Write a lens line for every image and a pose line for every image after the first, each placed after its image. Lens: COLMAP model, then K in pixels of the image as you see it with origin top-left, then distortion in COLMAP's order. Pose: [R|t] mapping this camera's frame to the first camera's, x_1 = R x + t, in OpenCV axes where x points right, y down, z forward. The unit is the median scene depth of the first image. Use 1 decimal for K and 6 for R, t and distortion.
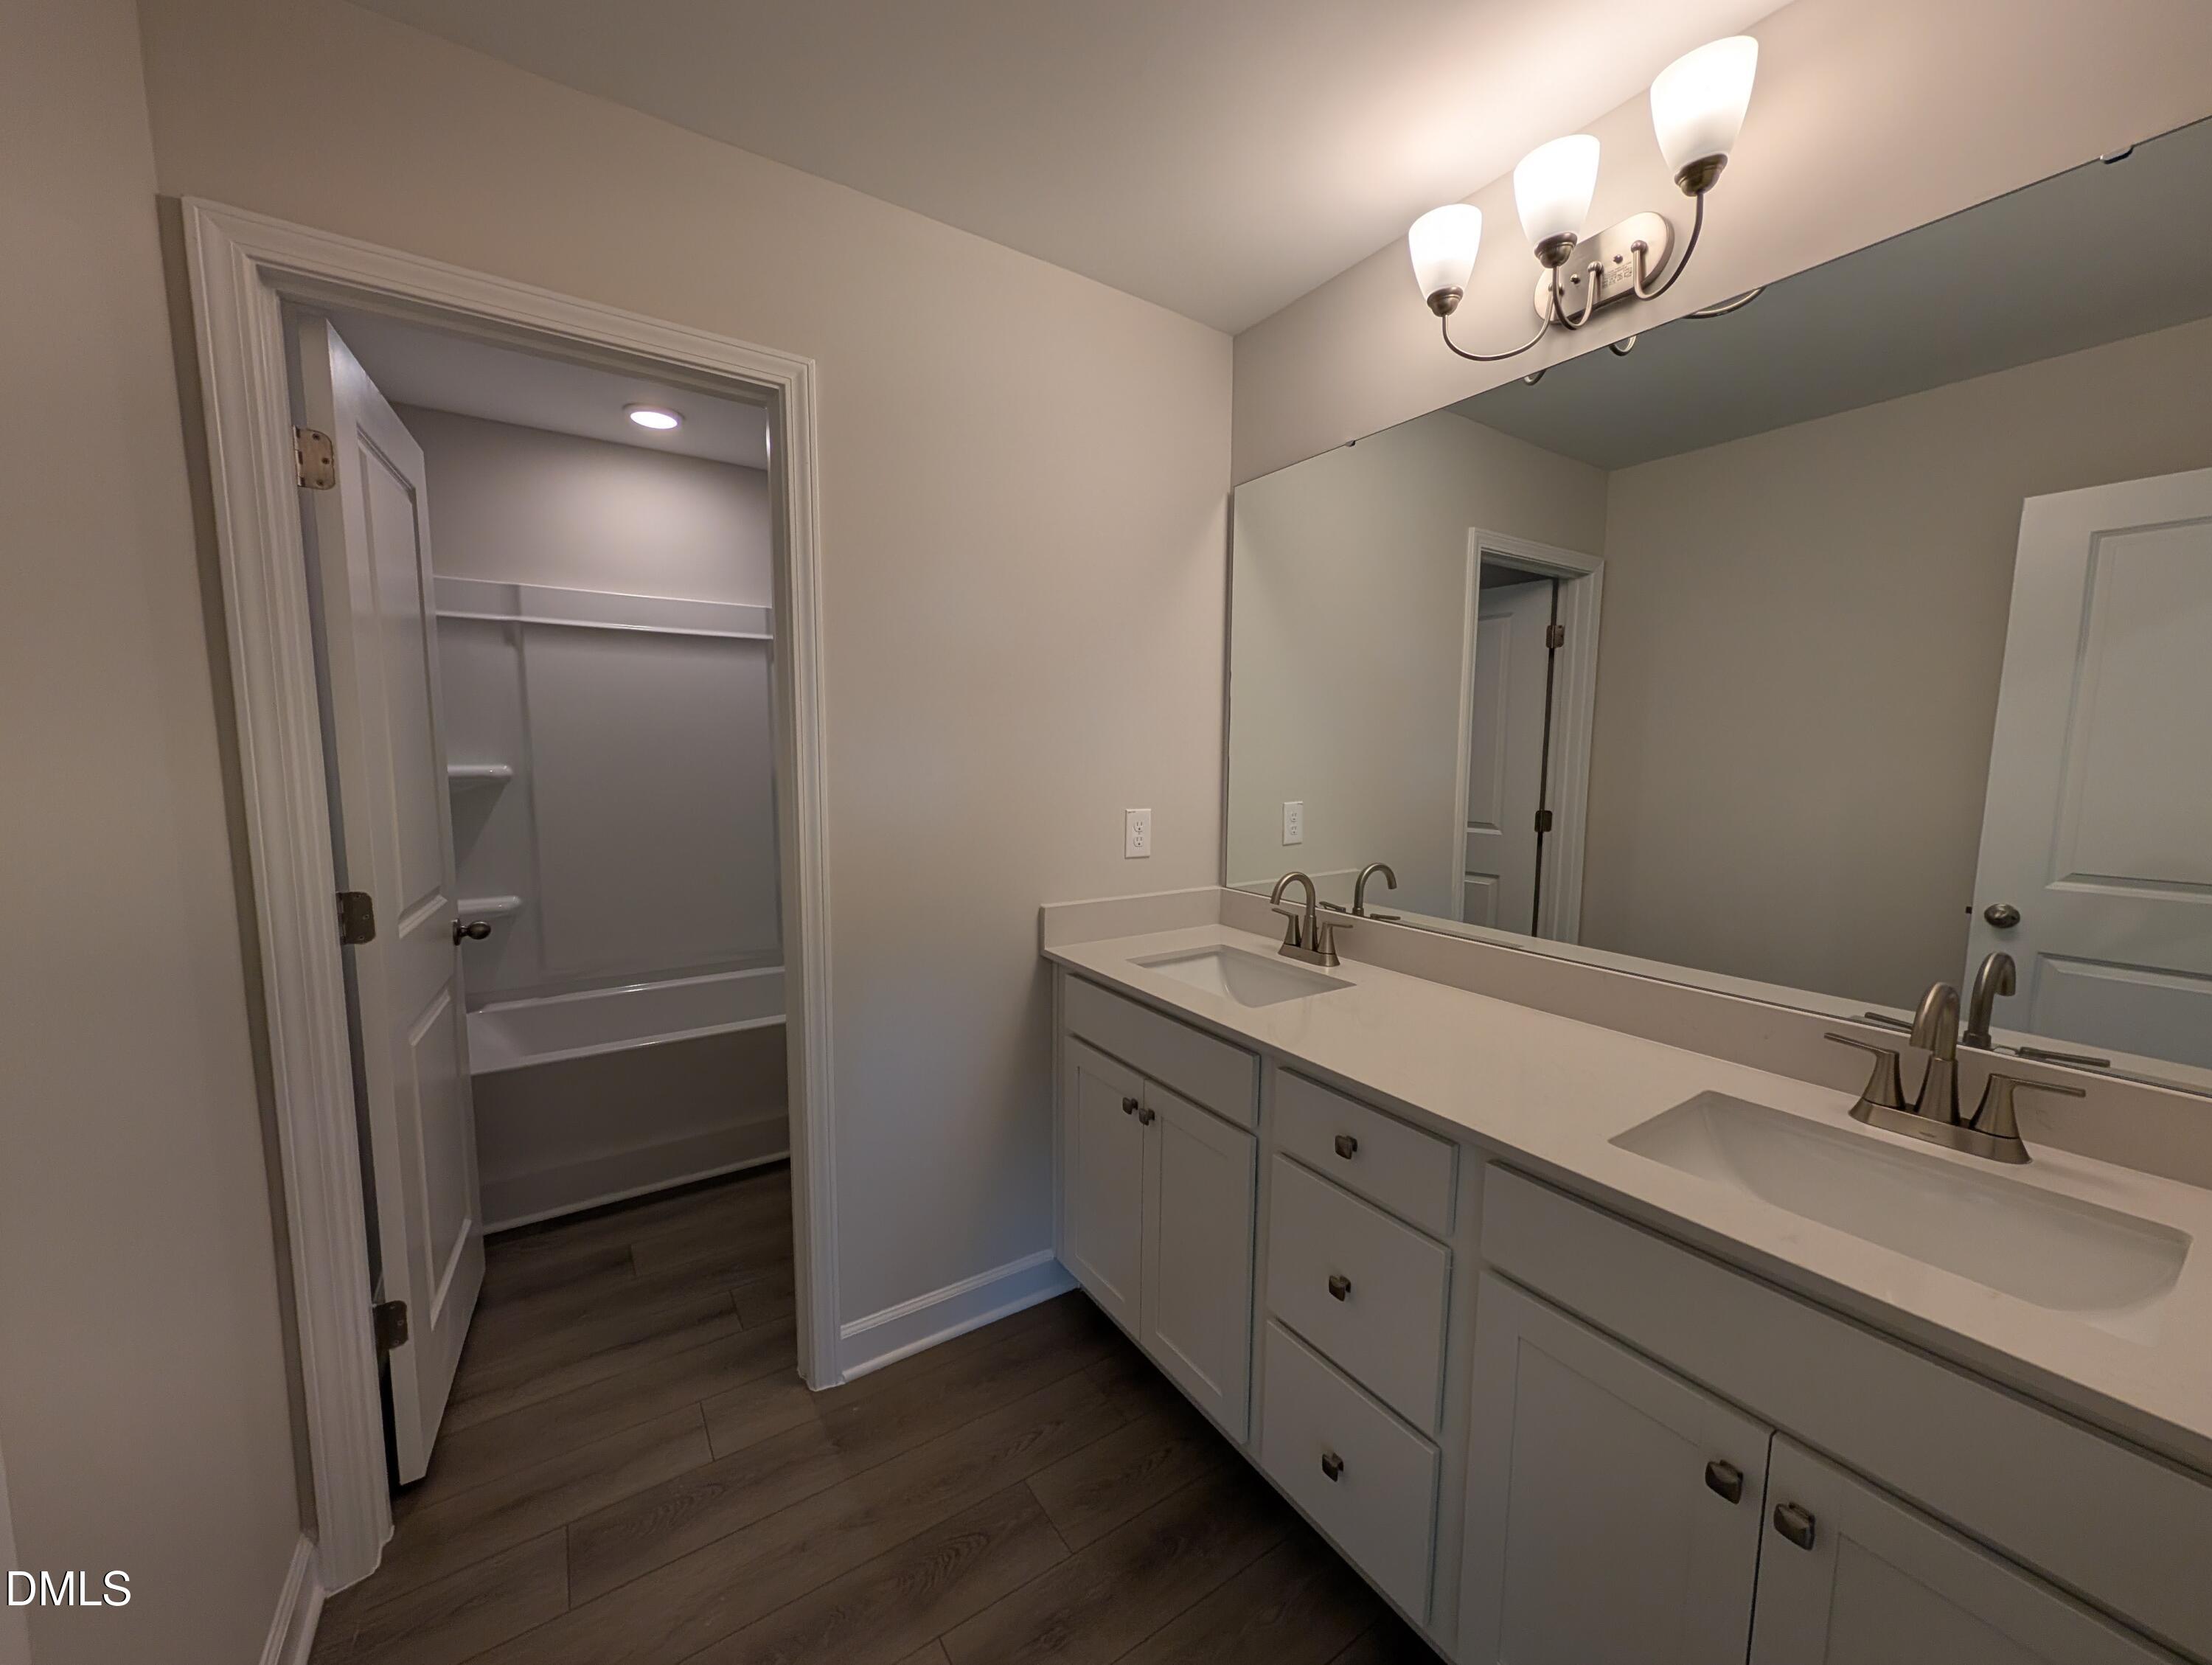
lens RADIAL K [[834.6, 0, 1107.9], [0, 834.6, 843.9], [0, 0, 1]] dist [0.001125, 0.000145]
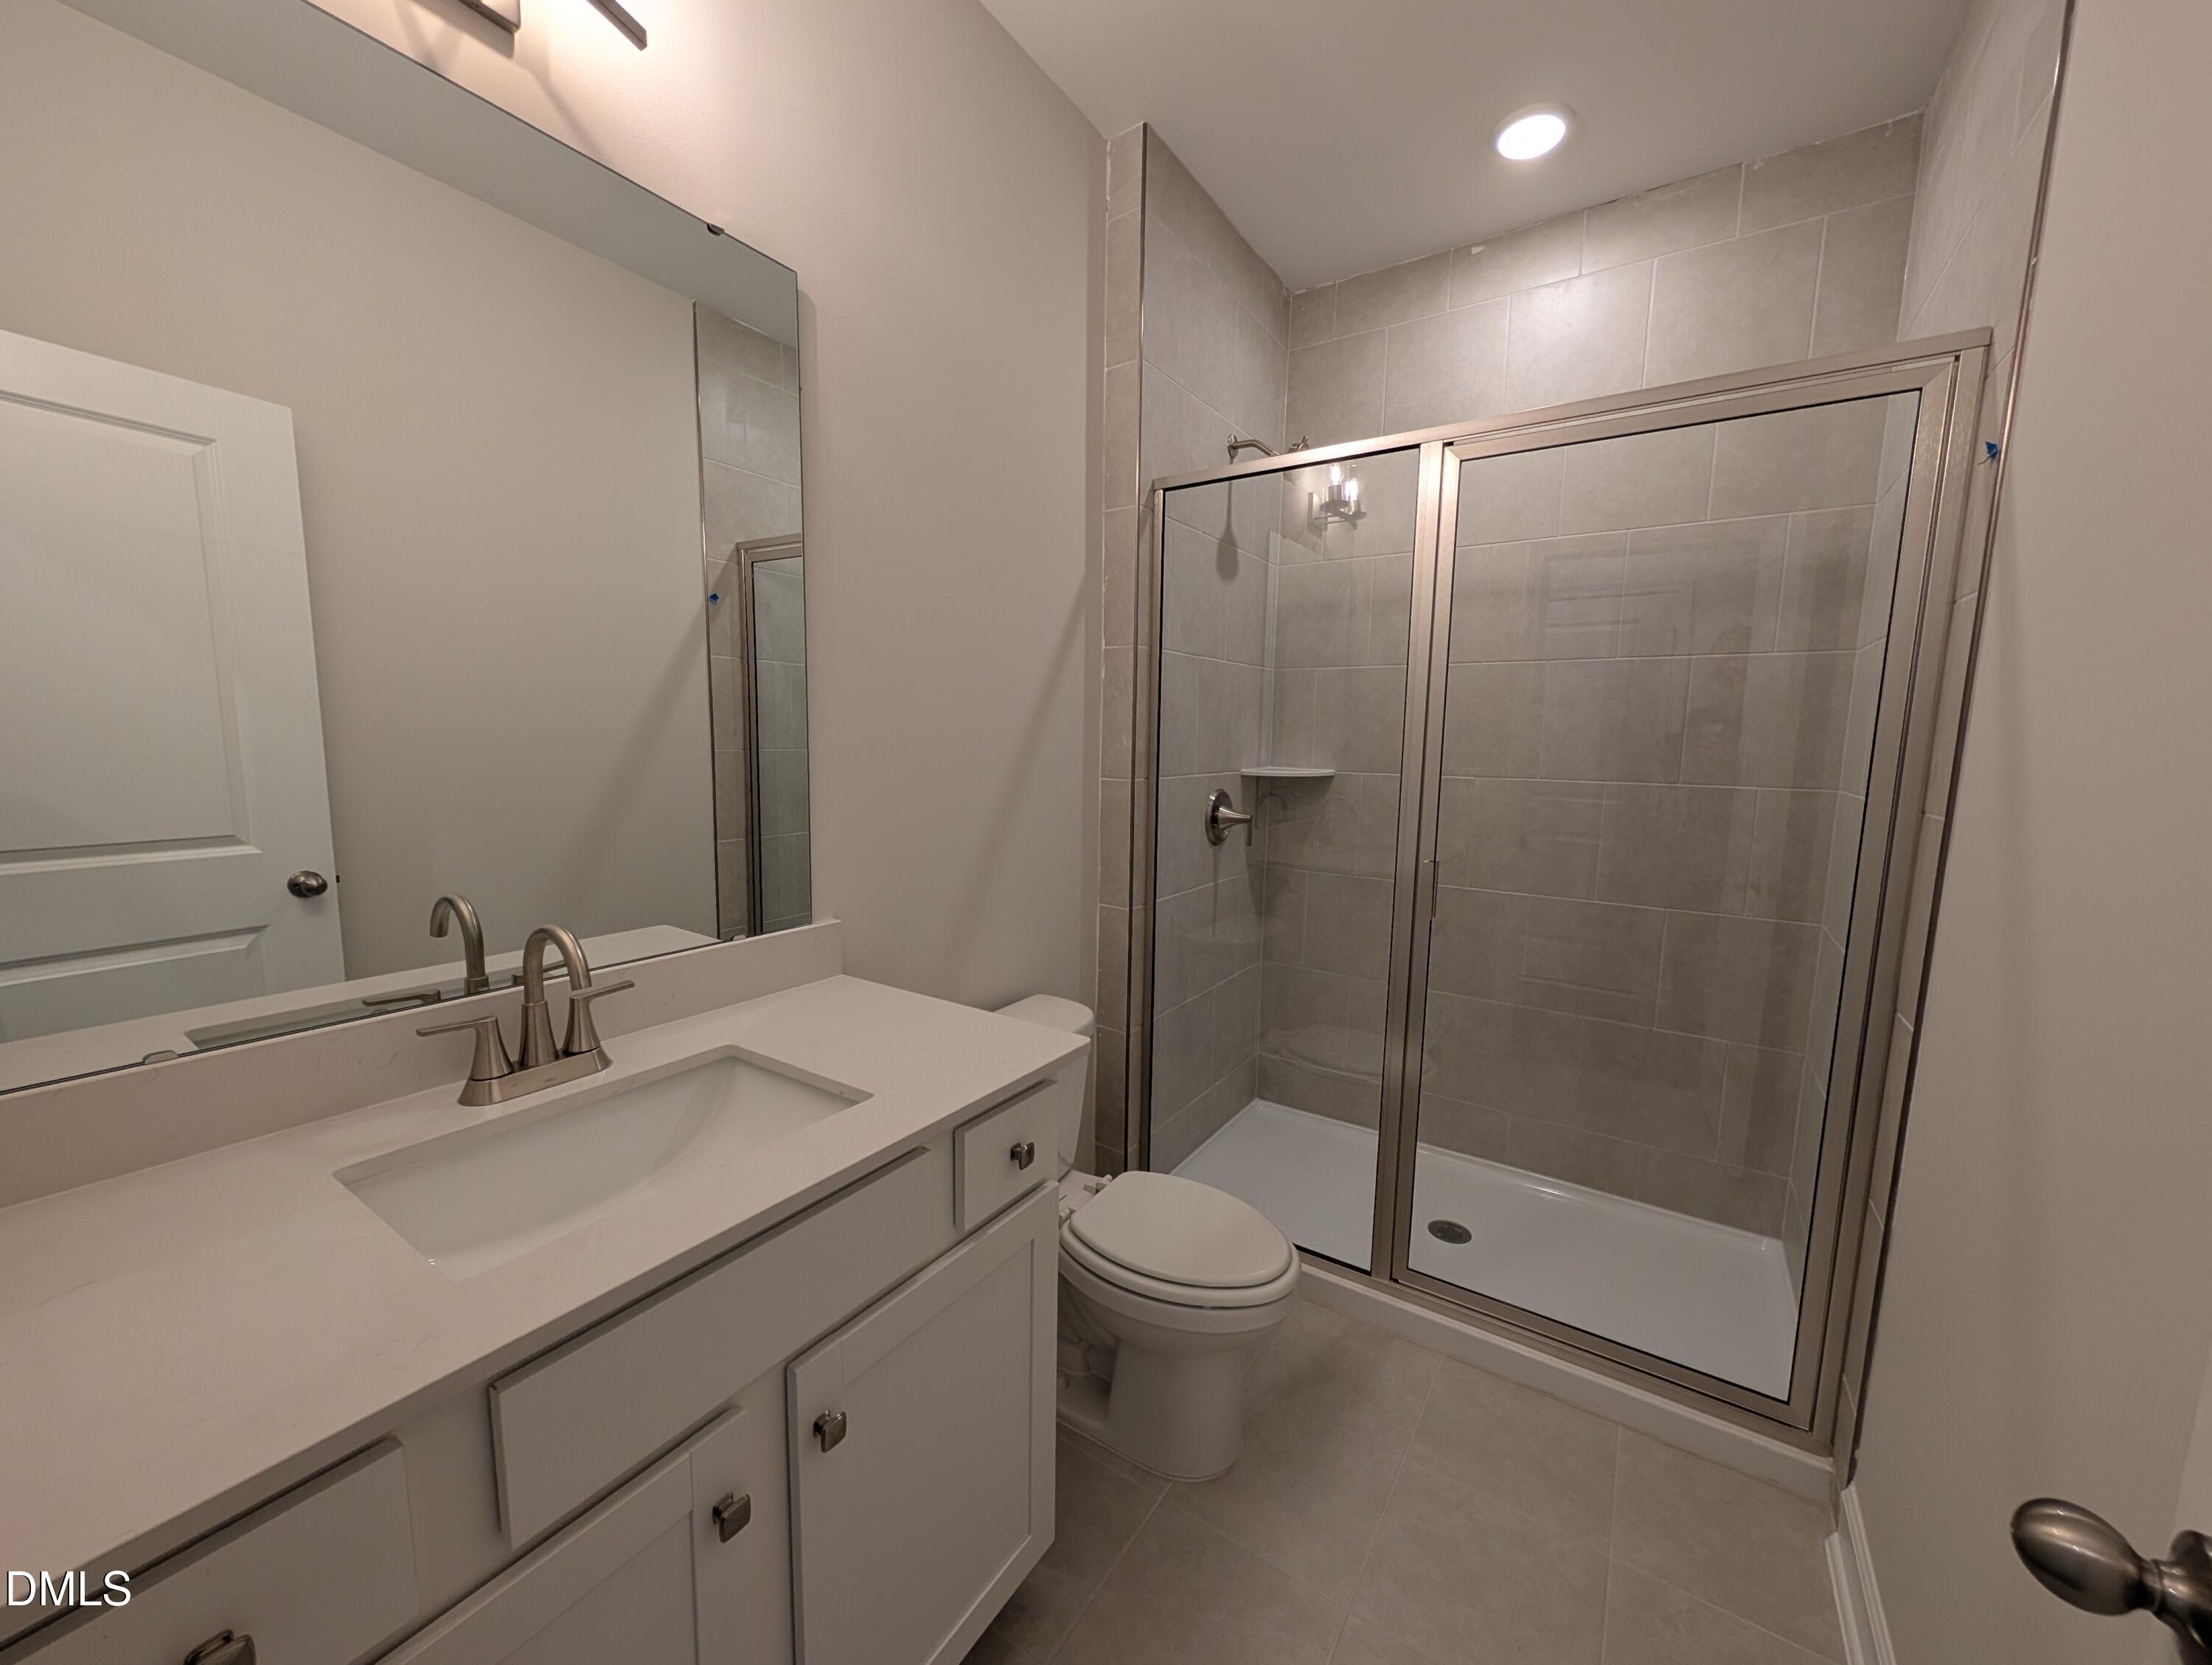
lens RADIAL K [[834.6, 0, 1107.9], [0, 834.6, 843.9], [0, 0, 1]] dist [0.001125, 0.000145]
pose [[-0.389181, -0.140525, 0.910380, -0.166271], [0.103139, 0.975434, 0.194658, -0.060251], [-0.915369, 0.169652, -0.365126, 0.719069]]
